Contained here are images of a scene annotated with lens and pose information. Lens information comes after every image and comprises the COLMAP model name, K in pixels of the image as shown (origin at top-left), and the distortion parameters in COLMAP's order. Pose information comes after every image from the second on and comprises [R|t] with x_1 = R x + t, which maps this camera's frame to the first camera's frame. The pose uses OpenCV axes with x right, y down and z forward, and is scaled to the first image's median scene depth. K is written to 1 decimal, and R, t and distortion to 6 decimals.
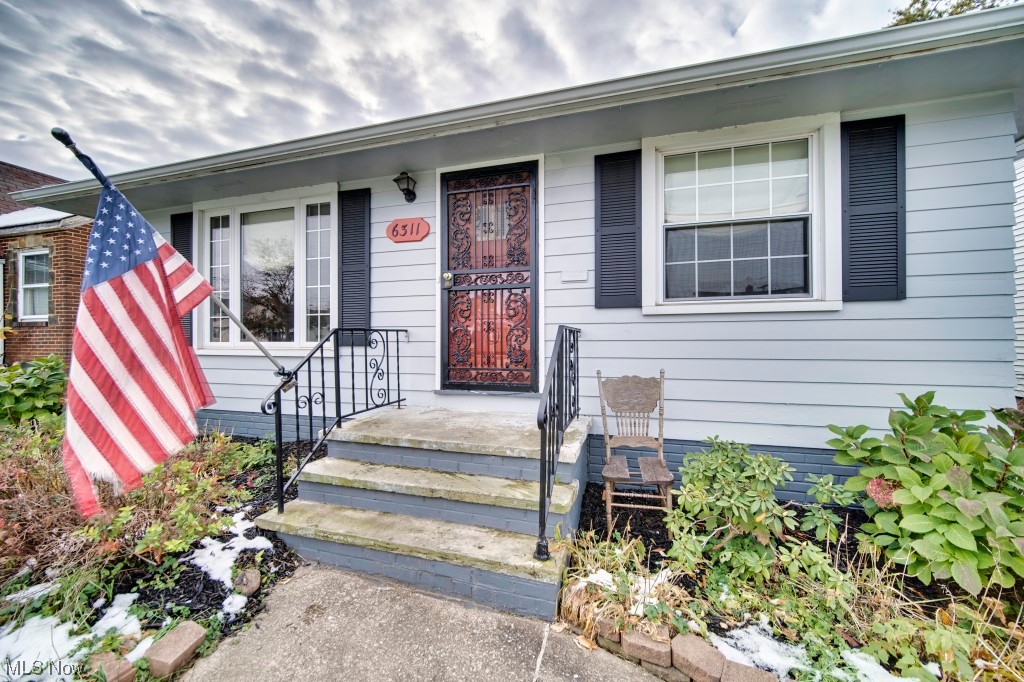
lens RADIAL K [[403.6, 0, 514.0], [0, 403.6, 340.6], [0, 0, 1]] dist [-0.000925, -0.000076]
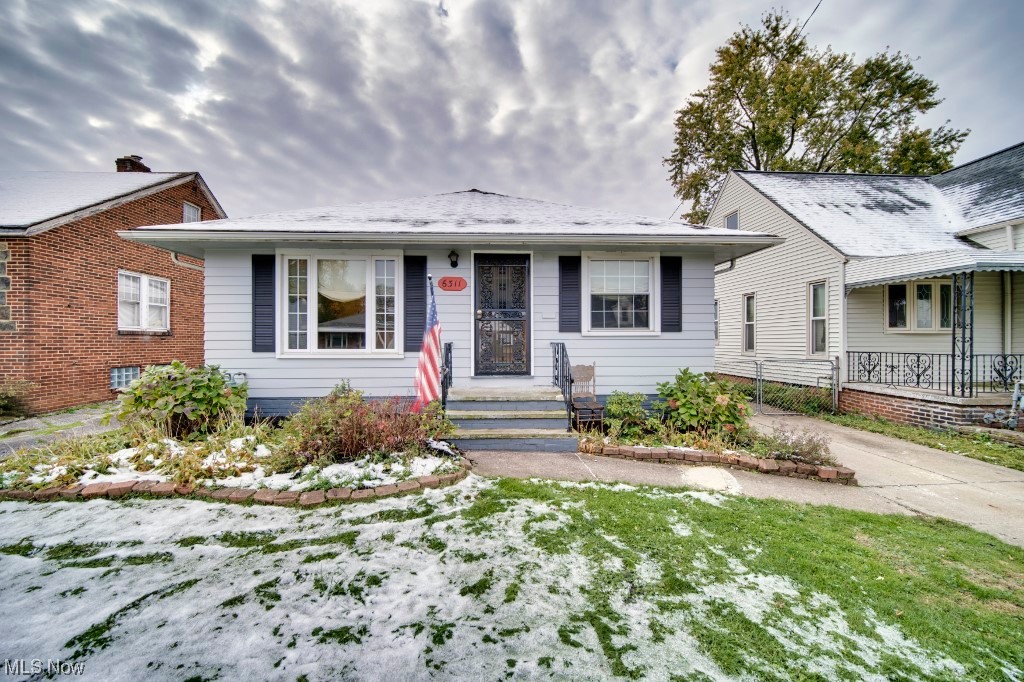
lens RADIAL K [[403.6, 0, 514.0], [0, 403.6, 340.6], [0, 0, 1]] dist [-0.000925, -0.000076]
pose [[0.938861, 0.001811, 0.344291, -0.698584], [-0.000540, 0.999993, -0.003786, -0.029998], [-0.344295, 0.003369, 0.938856, -0.800269]]
